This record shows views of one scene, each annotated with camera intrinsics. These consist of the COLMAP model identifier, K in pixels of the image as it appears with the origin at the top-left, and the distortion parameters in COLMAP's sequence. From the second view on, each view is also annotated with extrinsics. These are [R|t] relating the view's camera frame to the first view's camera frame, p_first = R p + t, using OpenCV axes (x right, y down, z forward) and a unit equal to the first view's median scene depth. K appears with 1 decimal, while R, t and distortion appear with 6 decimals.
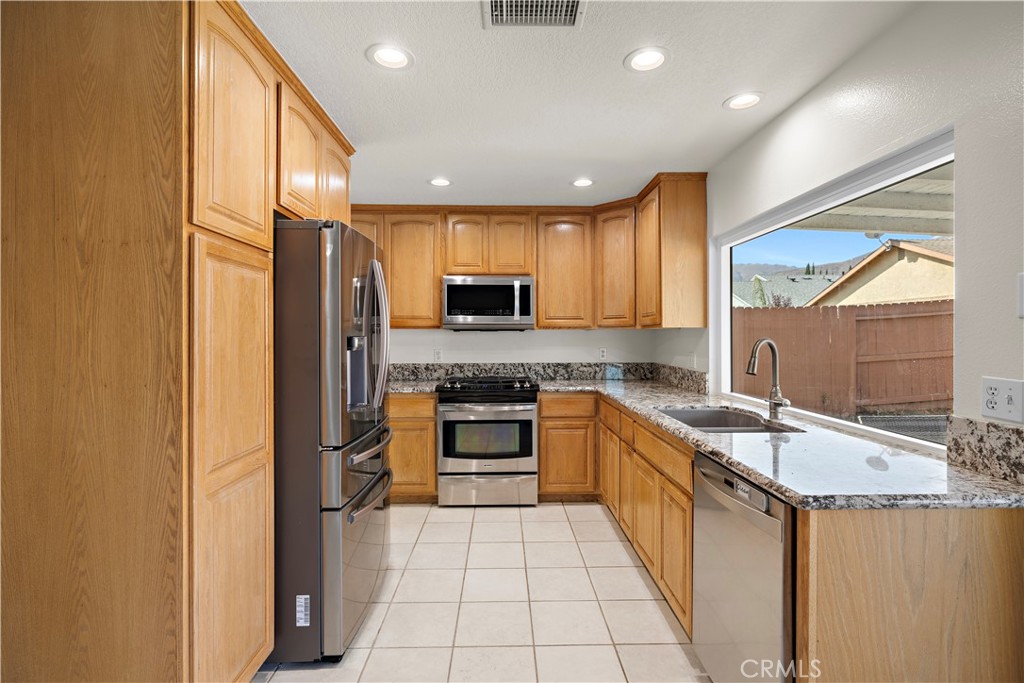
lens RADIAL K [[480.6, 0, 516.5], [0, 480.6, 332.7], [0, 0, 1]] dist [-0.003299, 0.000607]
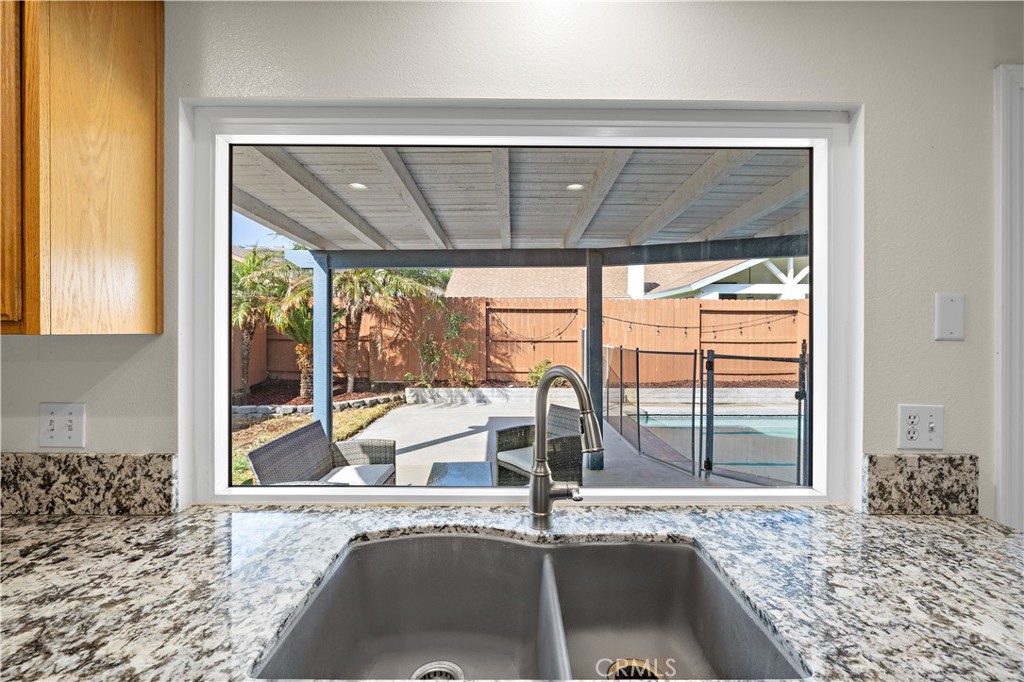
lens RADIAL K [[491.2, 0, 513.6], [0, 491.2, 343.4], [0, 0, 1]] dist [-0.009126, 0.002316]
pose [[0.023302, 0.002057, 0.999726, 0.031048], [-0.009900, 0.999949, -0.001827, -0.007708], [-0.999679, -0.009855, 0.023322, 0.990498]]
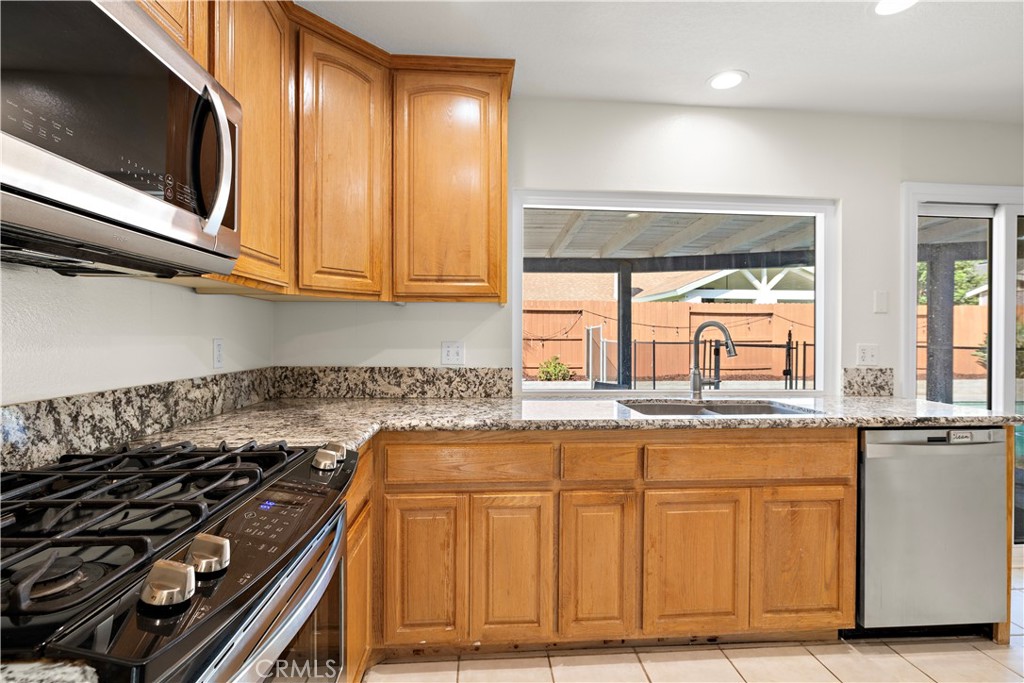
lens RADIAL K [[480.6, 0, 512.0], [0, 480.6, 336.0], [0, 0, 1]] dist [-0.003299, 0.000607]
pose [[-0.045653, 0.000983, 0.998957, -0.471745], [-0.013733, 0.999904, -0.001611, 0.048015], [-0.998863, -0.013793, -0.045635, 1.410155]]
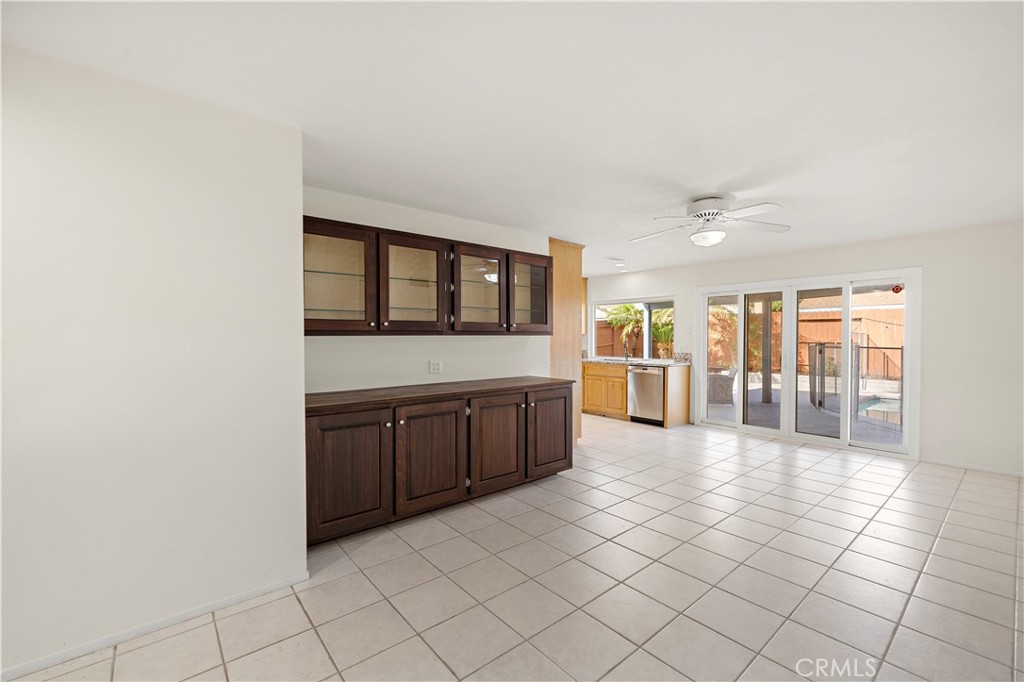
lens RADIAL K [[435.9, 0, 515.2], [0, 435.9, 348.7], [0, 0, 1]] dist [-0.002263, 0.003230]
pose [[0.779852, -0.014512, 0.625795, -2.082902], [-0.007149, 0.999460, 0.032086, -0.003167], [-0.625923, -0.029496, 0.779327, -0.976812]]
